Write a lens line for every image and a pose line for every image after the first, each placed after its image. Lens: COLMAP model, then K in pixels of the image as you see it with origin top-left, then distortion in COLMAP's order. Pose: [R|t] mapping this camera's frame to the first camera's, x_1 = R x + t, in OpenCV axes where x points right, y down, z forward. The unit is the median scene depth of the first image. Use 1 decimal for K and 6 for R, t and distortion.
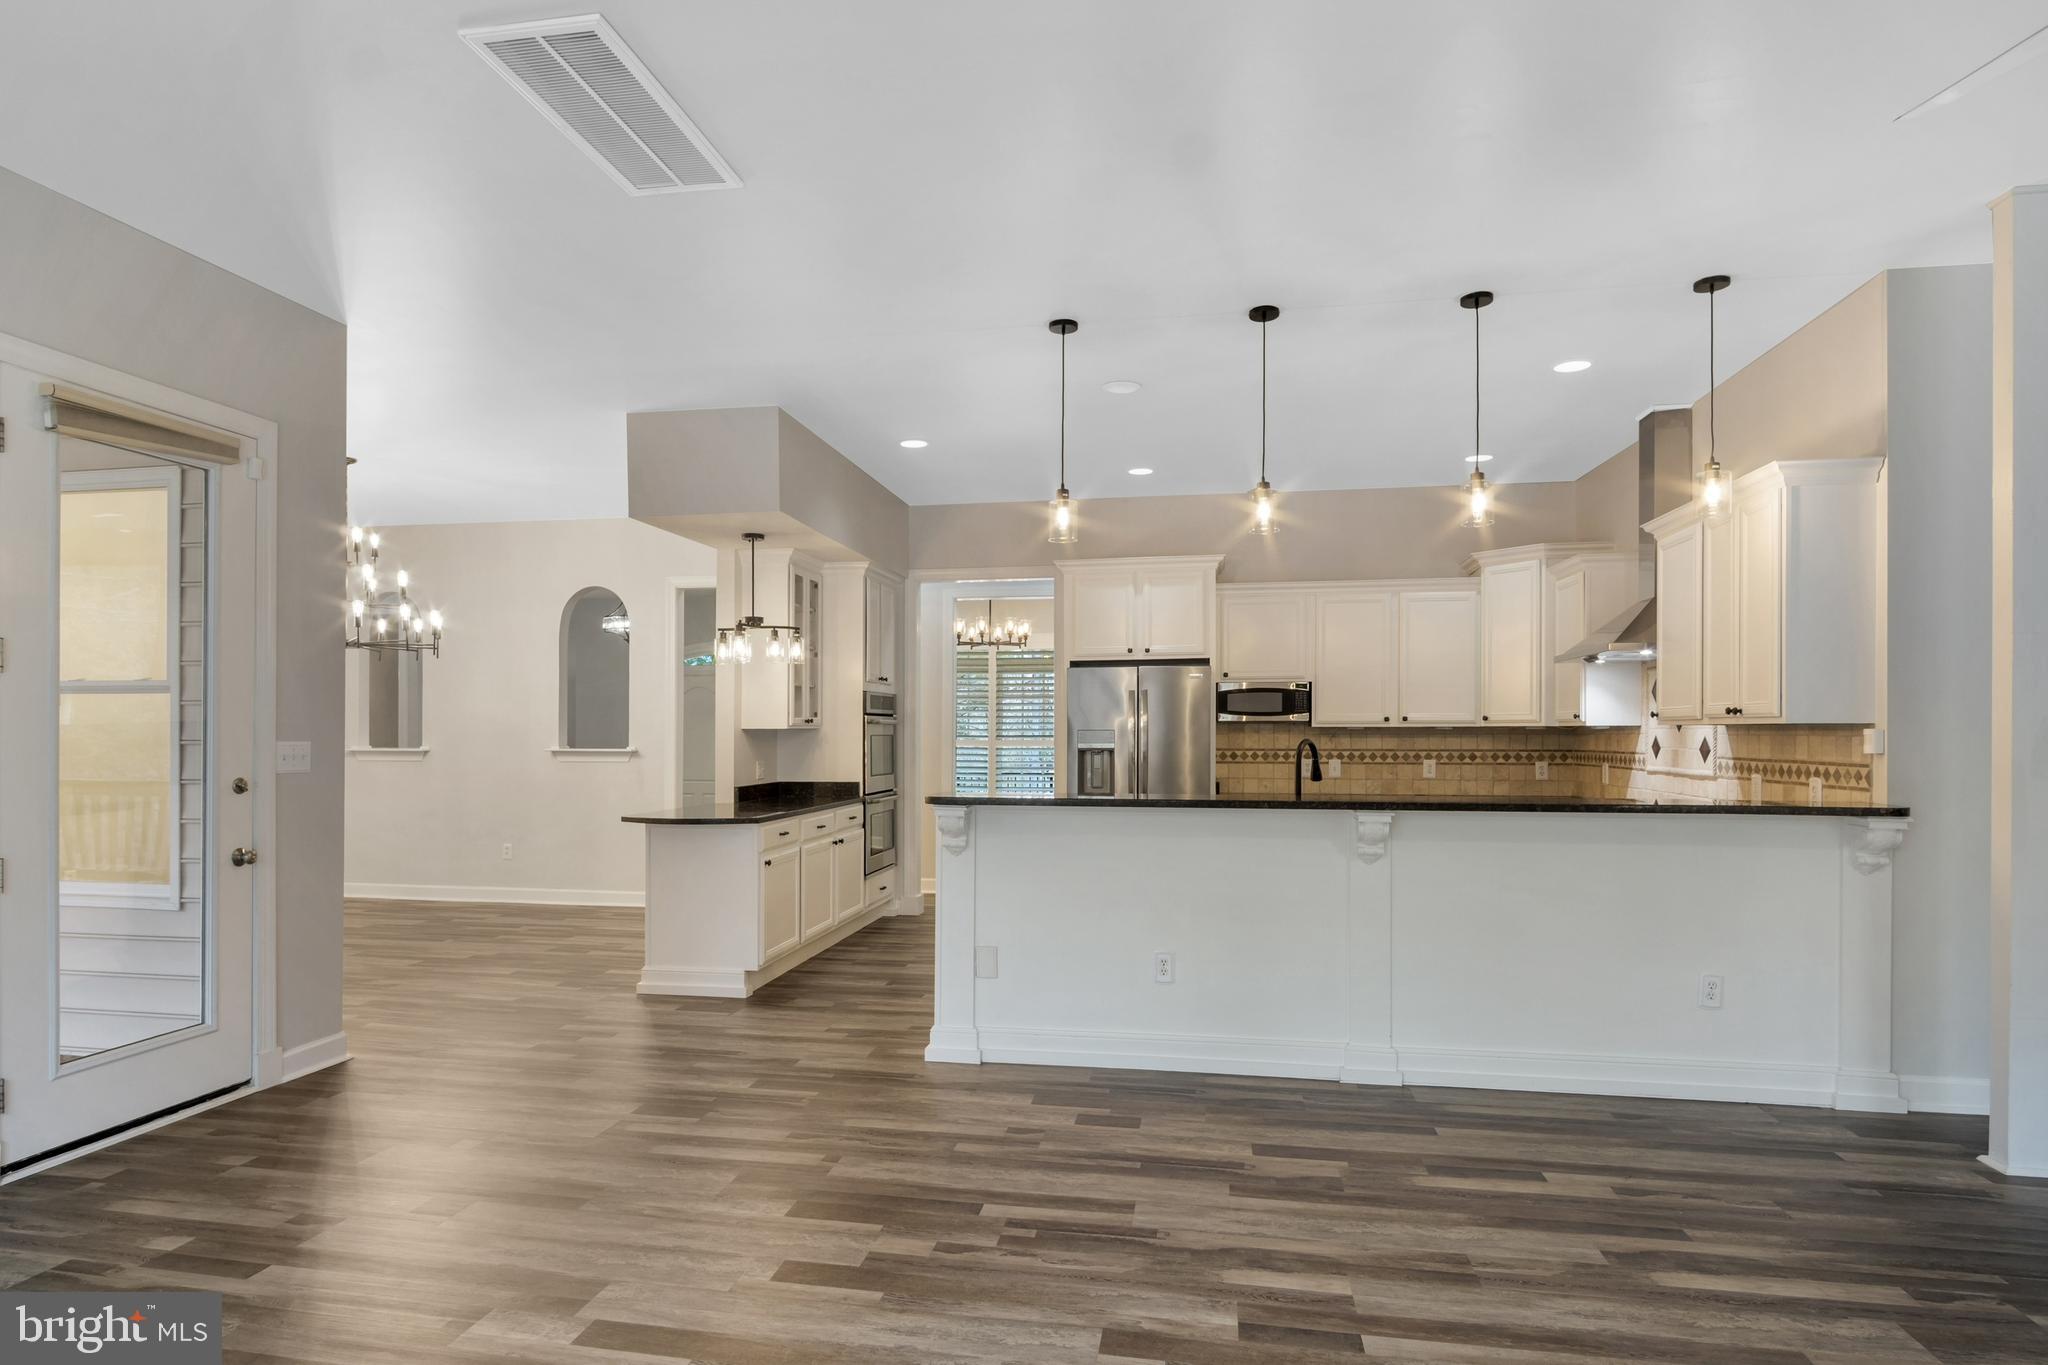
lens RADIAL K [[1124.8, 0, 1016.2], [0, 1124.8, 717.1], [0, 0, 1]] dist [-0.003545, -0.001637]
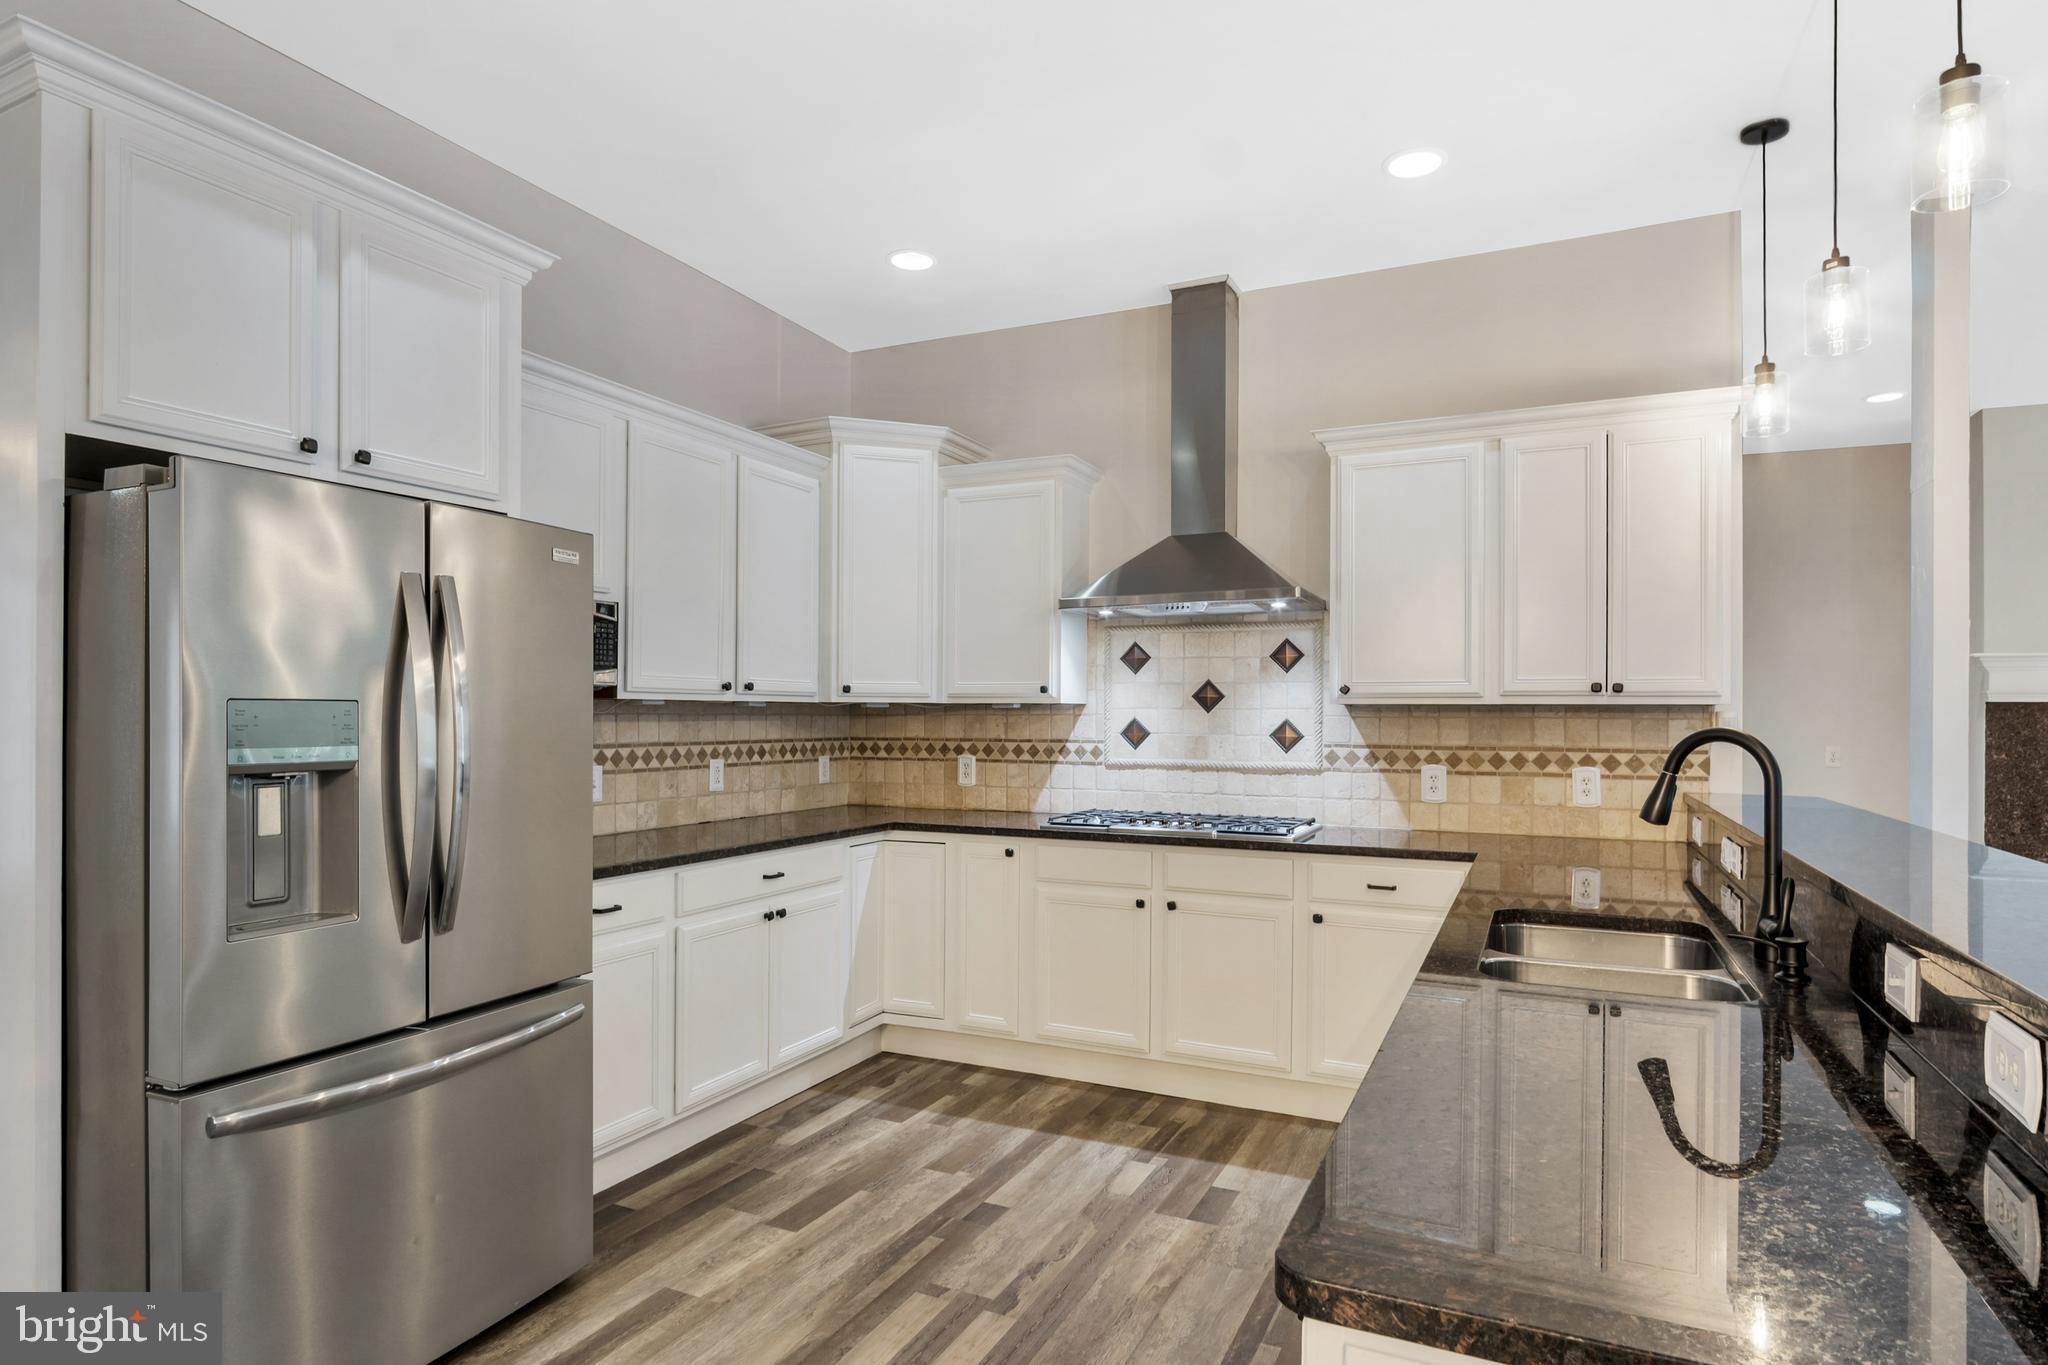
lens RADIAL K [[1124.8, 0, 1016.2], [0, 1124.8, 717.1], [0, 0, 1]] dist [-0.003545, -0.001637]
pose [[0.261616, -0.001278, 0.965171, -0.151501], [-0.017624, 0.999826, 0.006101, 0.010946], [-0.965011, -0.018607, 0.261548, 0.742469]]
